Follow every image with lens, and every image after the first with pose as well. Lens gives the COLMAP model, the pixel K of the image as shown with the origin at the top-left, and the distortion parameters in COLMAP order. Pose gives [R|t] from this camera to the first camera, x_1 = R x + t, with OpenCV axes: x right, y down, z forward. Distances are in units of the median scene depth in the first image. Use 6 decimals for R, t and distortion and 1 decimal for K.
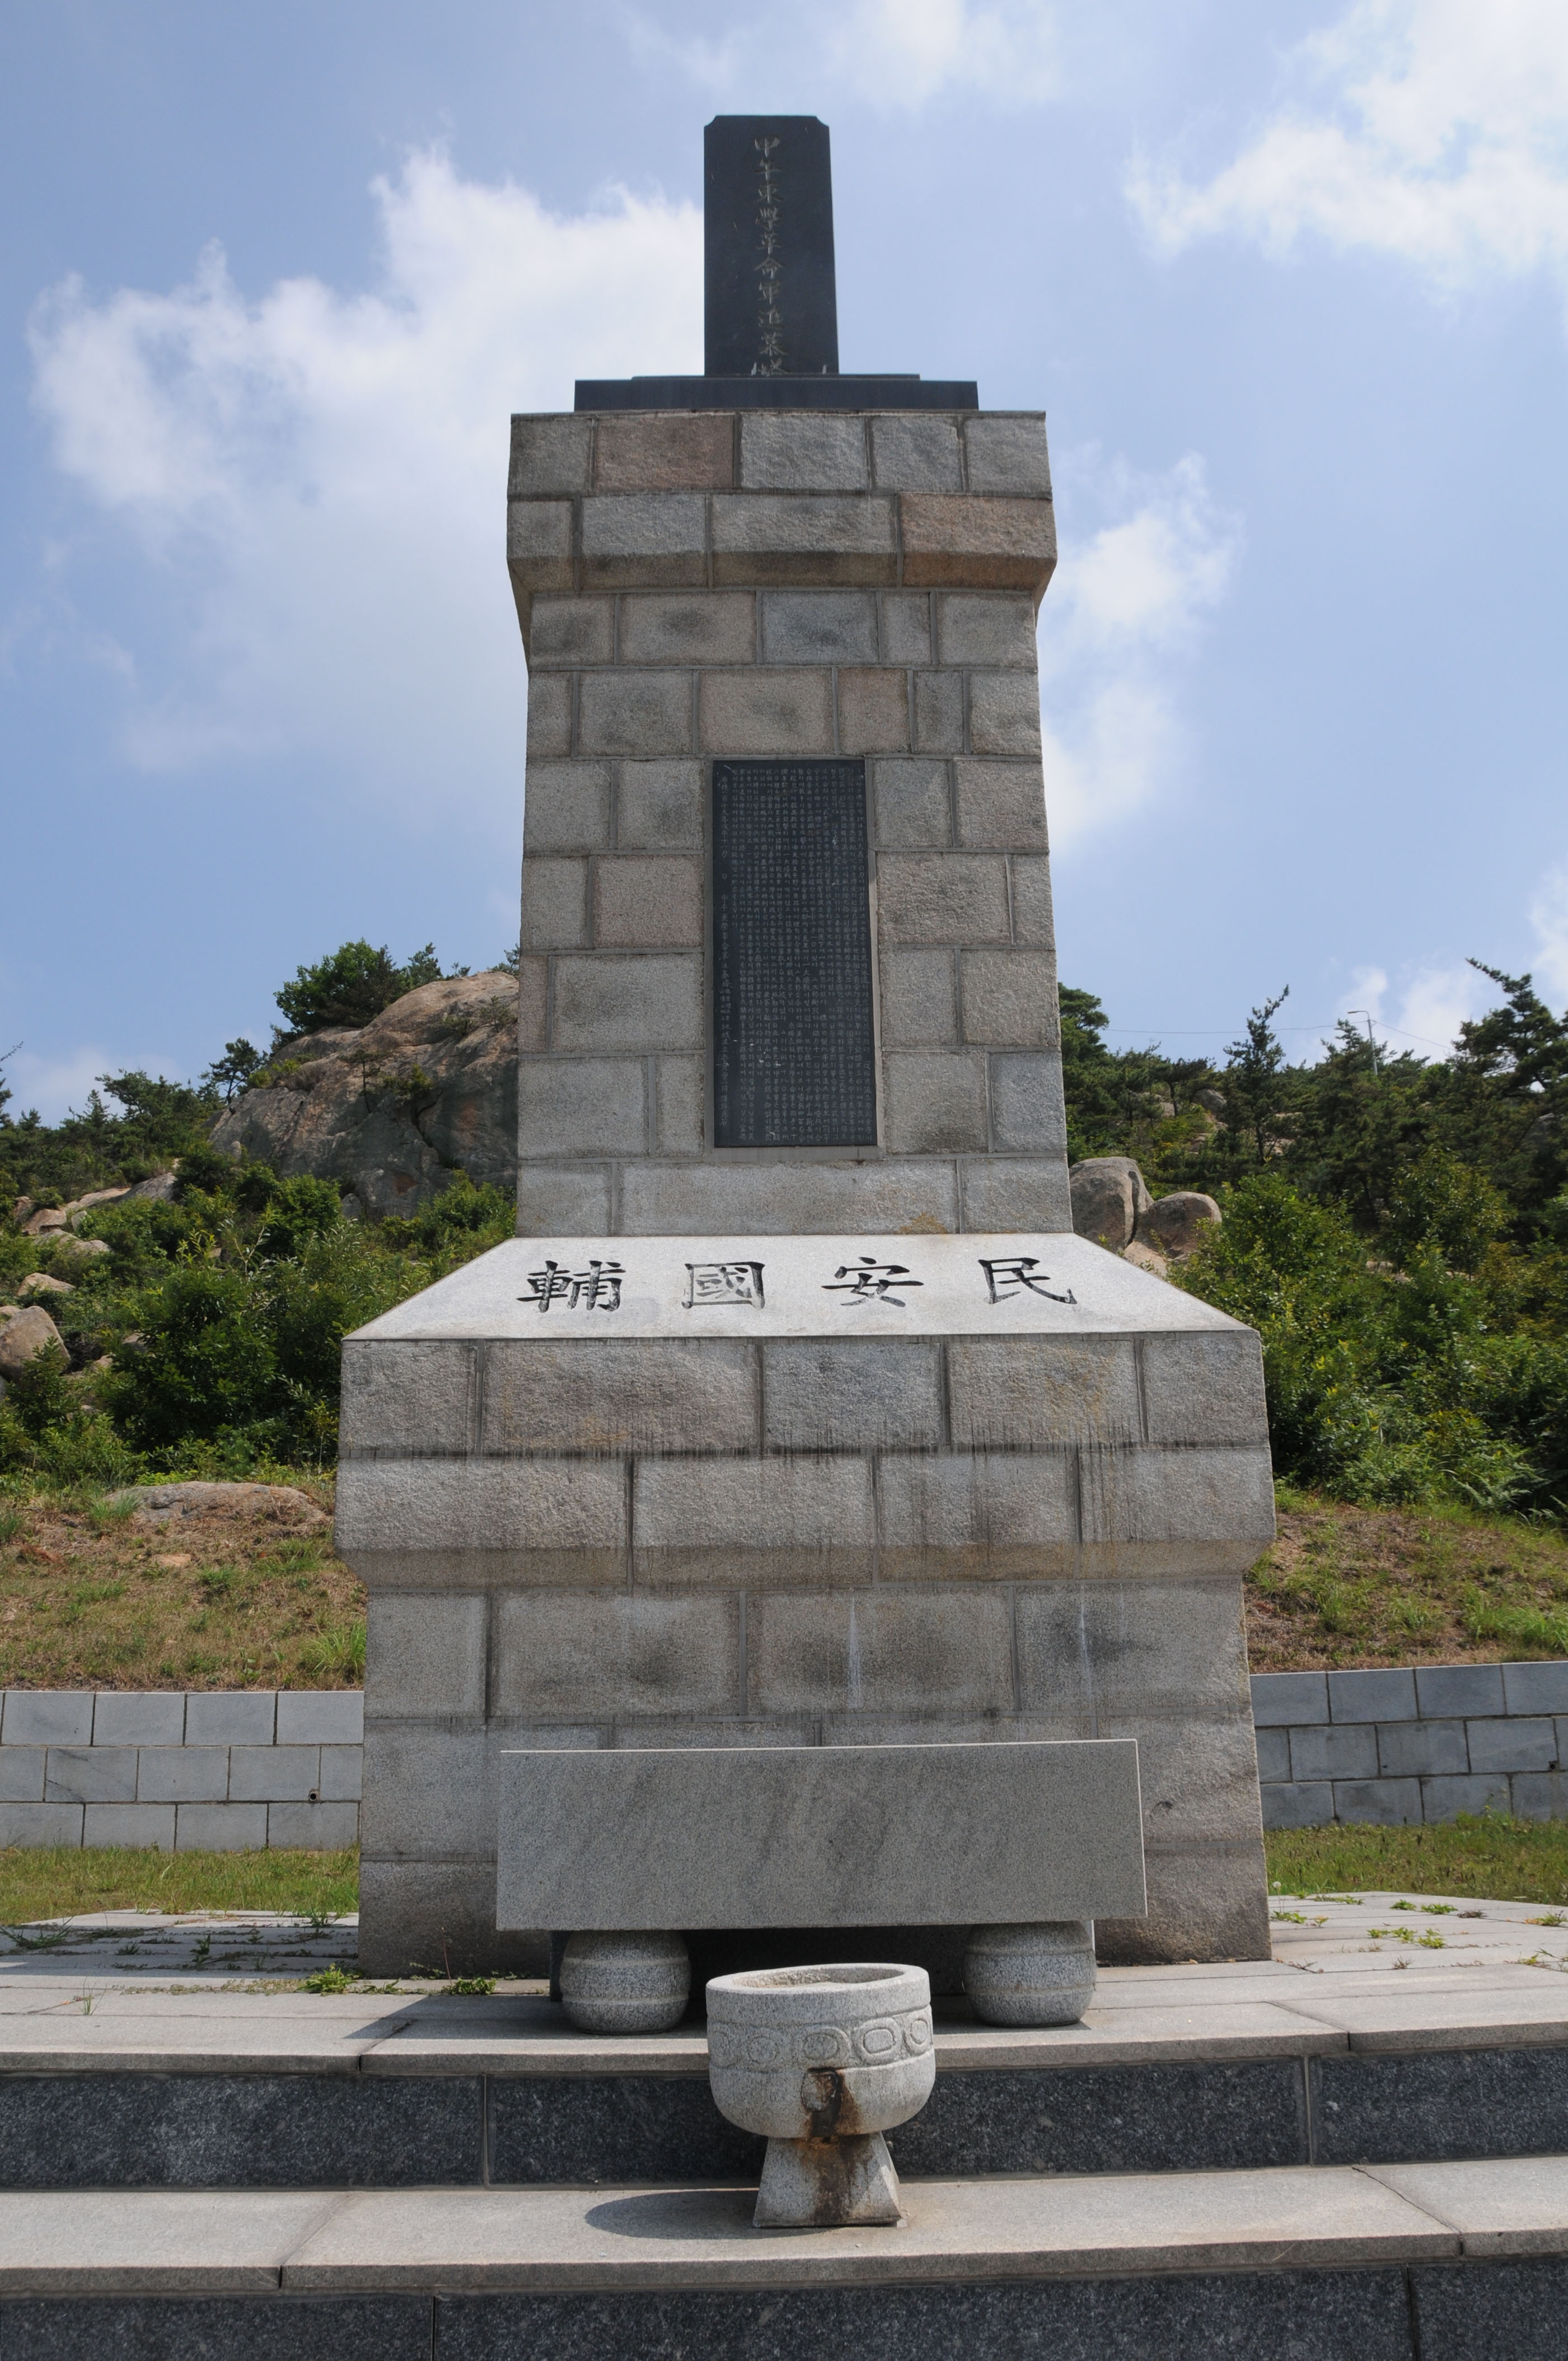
lens RADIAL K [[1869.0, 0, 804.7], [0, 1869.0, 1246.9], [0, 0, 1]] dist [-0.169287, 0.119899]
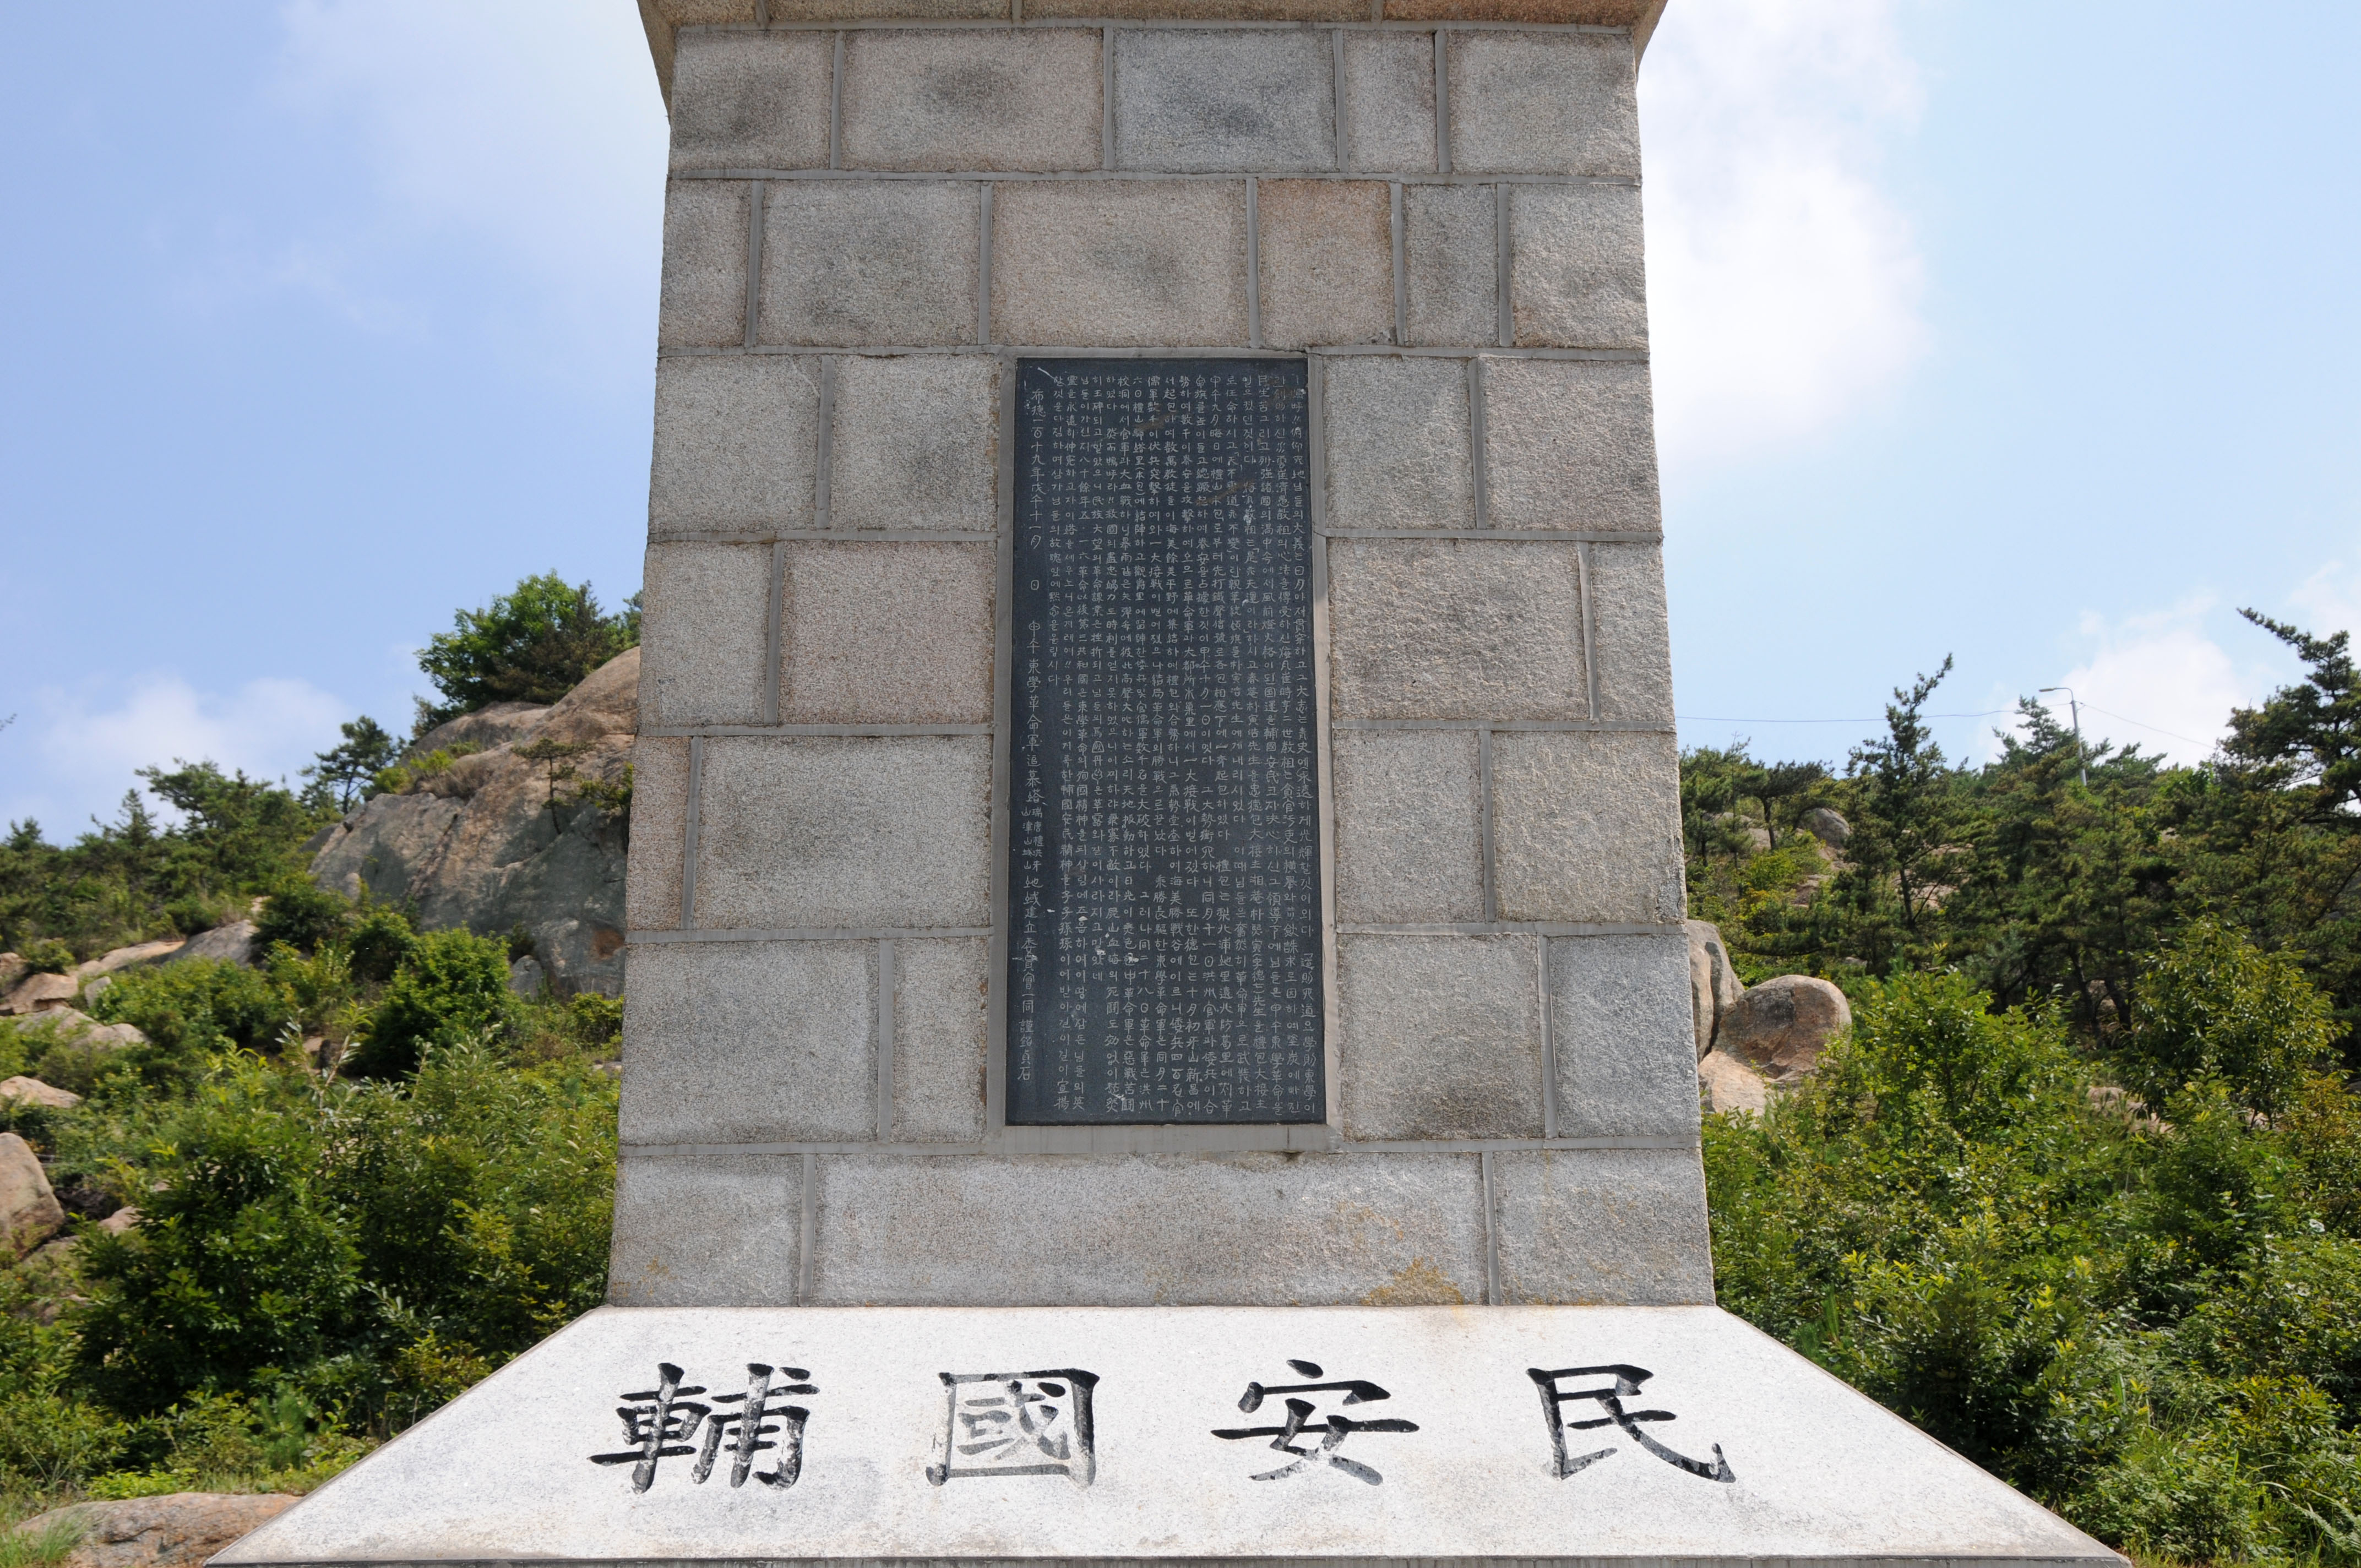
lens RADIAL K [[2739.0, 0, 1166.1], [0, 2739.0, 881.9], [0, 0, 1]] dist [-0.006030, 0.314718]
pose [[0.999811, 0.008789, -0.017360, 0.001459], [-0.009673, 0.998627, -0.051492, -0.015332], [0.016883, 0.051650, 0.998523, 0.047482]]
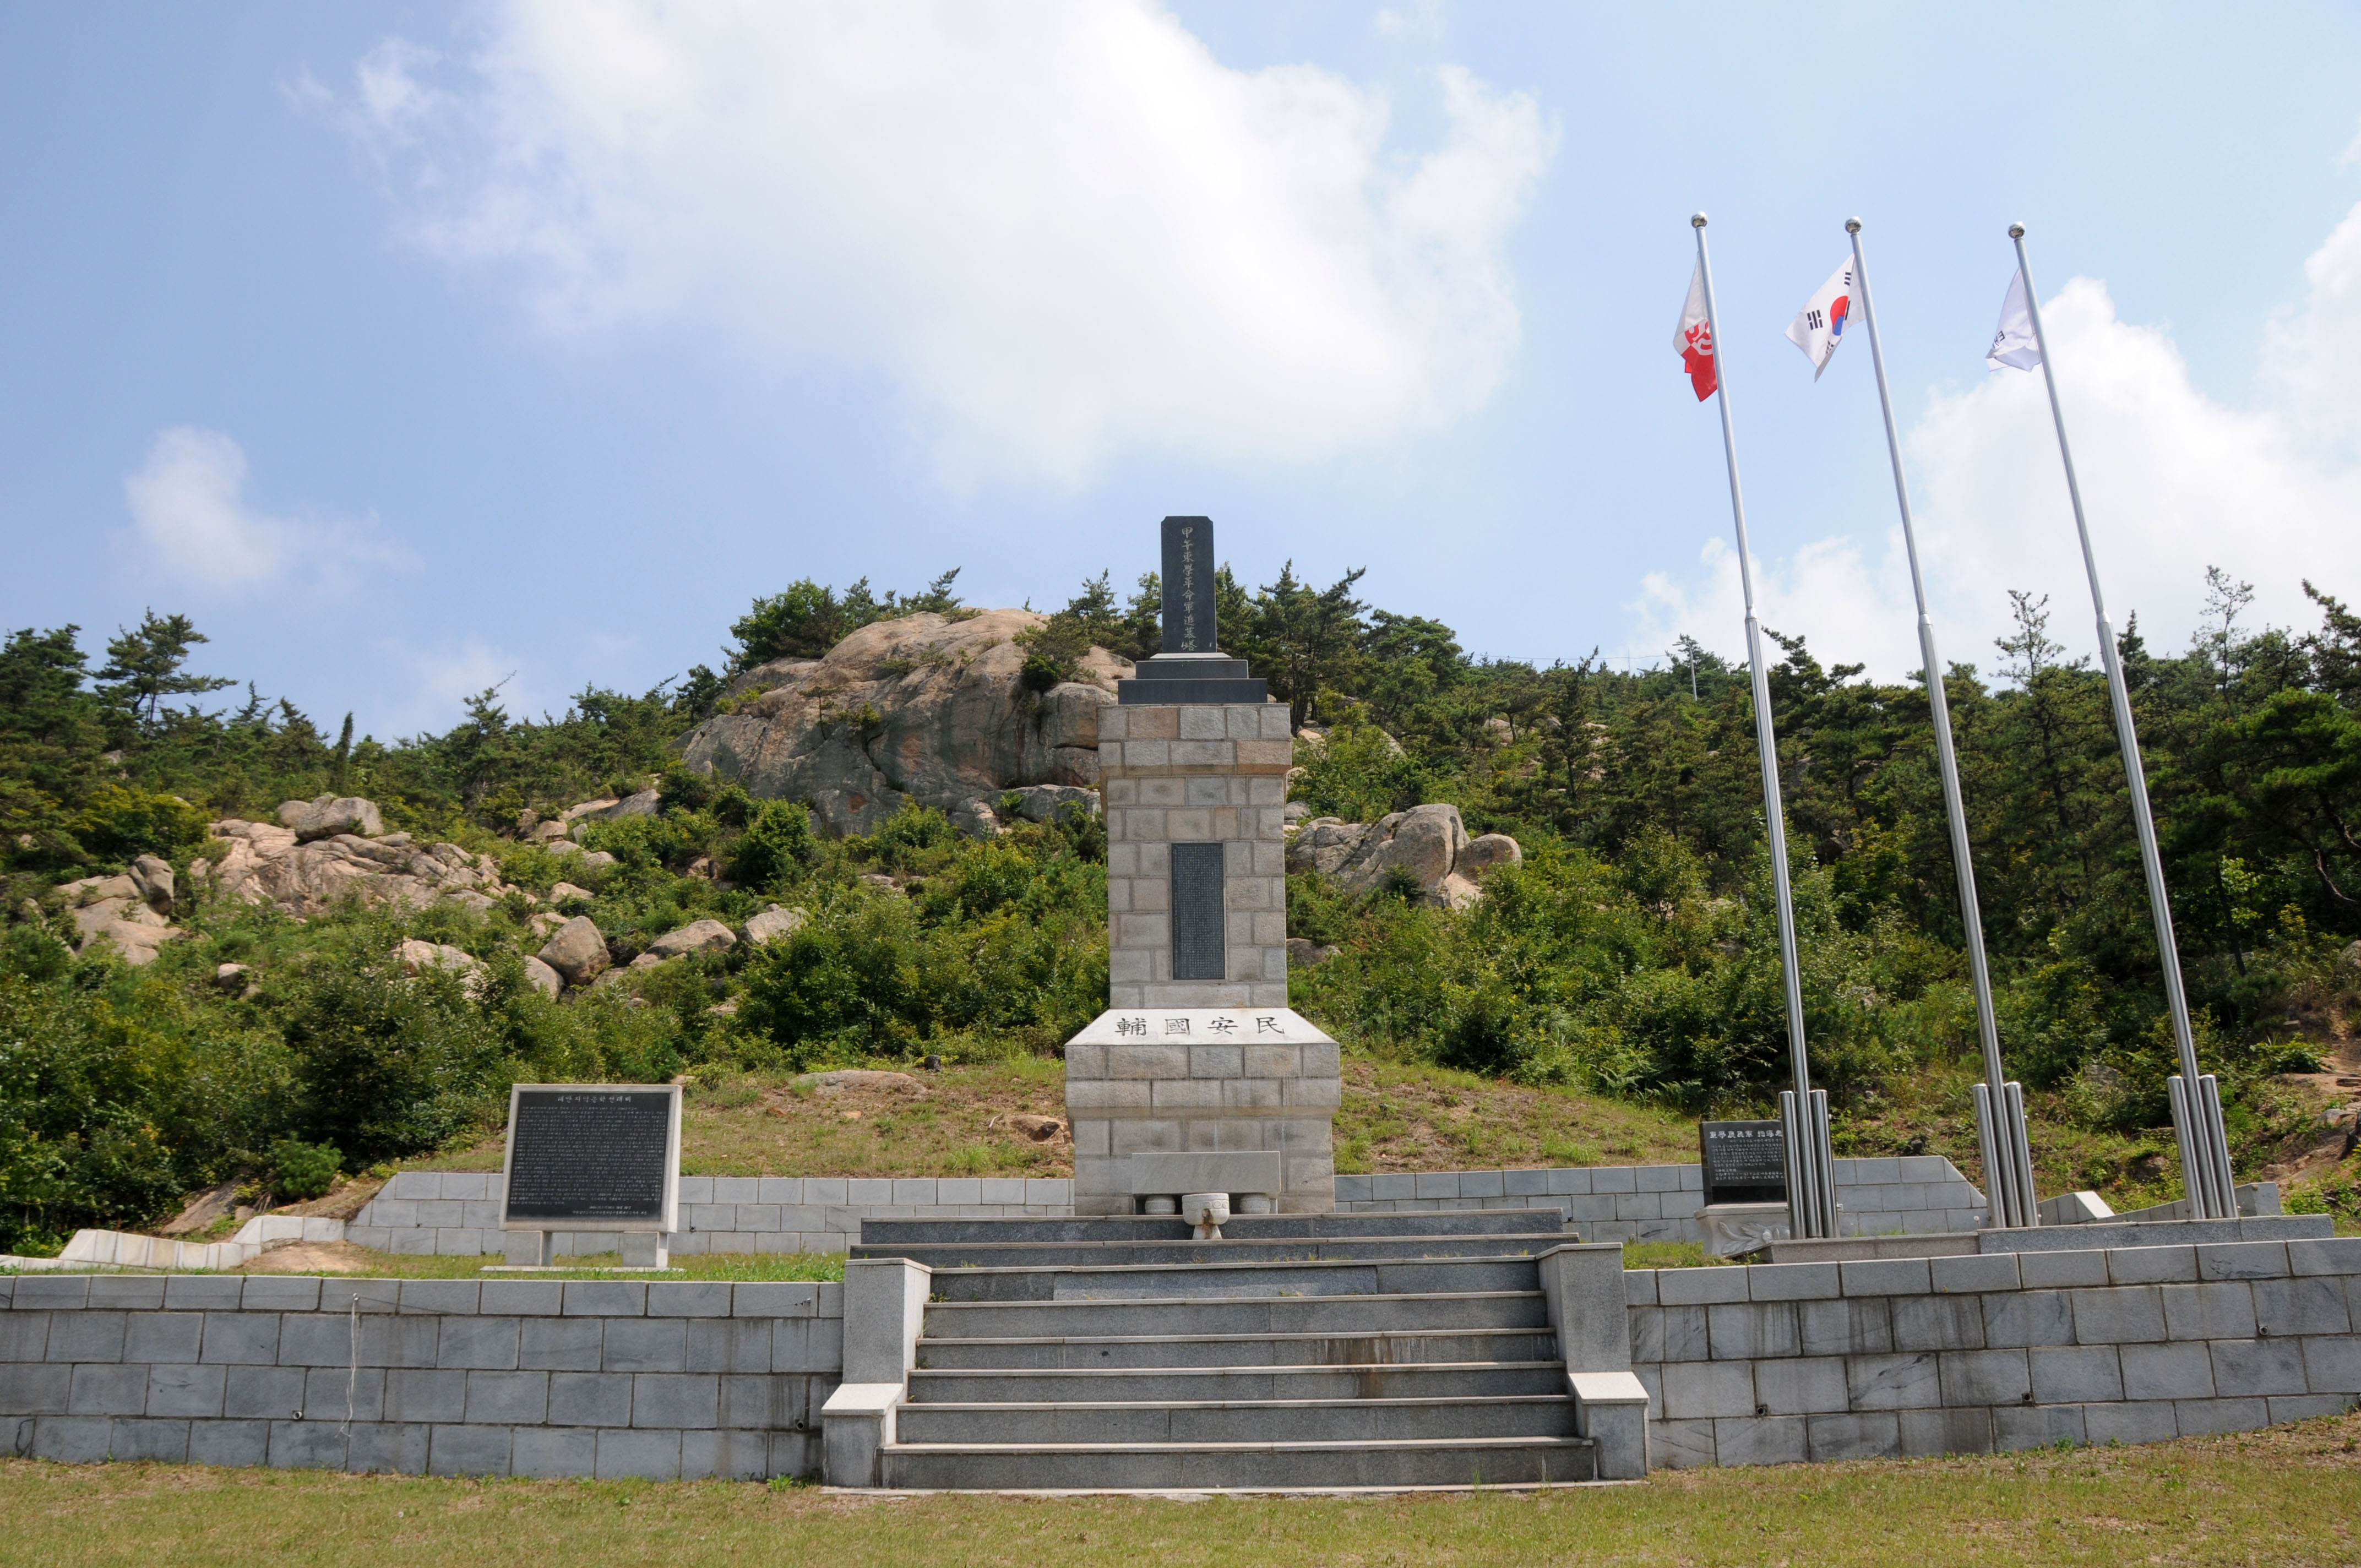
lens RADIAL K [[1854.8, 0, 1170.1], [0, 1854.8, 849.7], [0, 0, 1]] dist [-0.165257, 0.117142]
pose [[0.999918, 0.004336, -0.012071, -0.003202], [-0.004095, 0.999794, 0.019874, -0.062738], [0.012155, -0.019823, 0.999730, -0.396571]]
